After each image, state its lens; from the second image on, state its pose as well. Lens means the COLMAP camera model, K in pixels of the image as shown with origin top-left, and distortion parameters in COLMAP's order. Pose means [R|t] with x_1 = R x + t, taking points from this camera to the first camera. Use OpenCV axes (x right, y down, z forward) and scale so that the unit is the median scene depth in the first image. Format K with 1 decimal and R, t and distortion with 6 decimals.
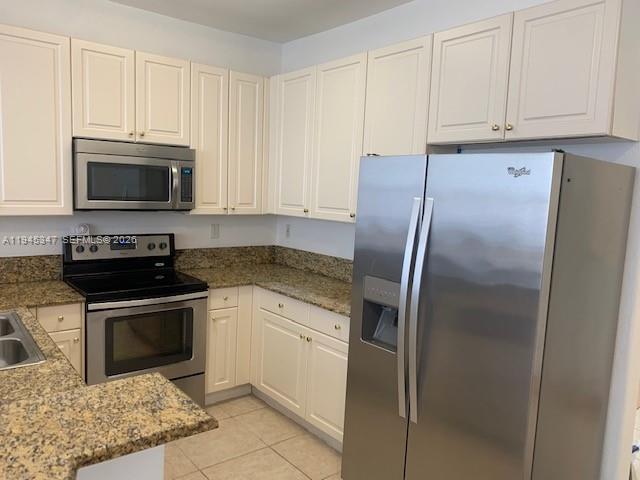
lens RADIAL K [[493.5, 0, 316.6], [0, 493.5, 238.9], [0, 0, 1]] dist [0.038661, -0.040137]
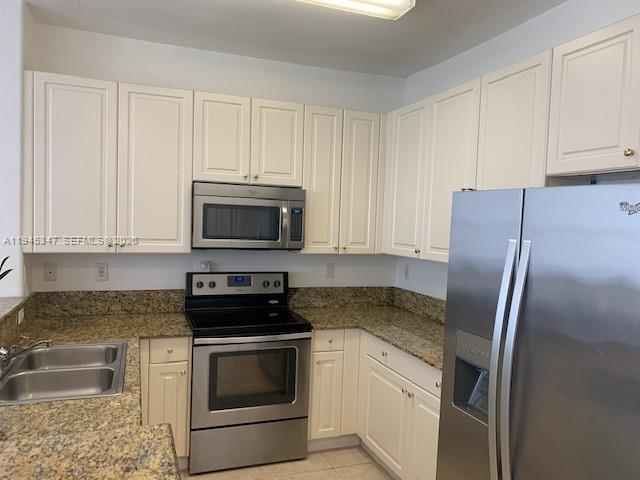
lens RADIAL K [[493.5, 0, 321.8], [0, 493.5, 242.7], [0, 0, 1]] dist [0.038661, -0.040137]
pose [[0.948501, 0.007921, -0.316676, 0.114810], [-0.029179, 0.997622, -0.062441, -0.011566], [0.315428, 0.068465, 0.946476, 0.075453]]
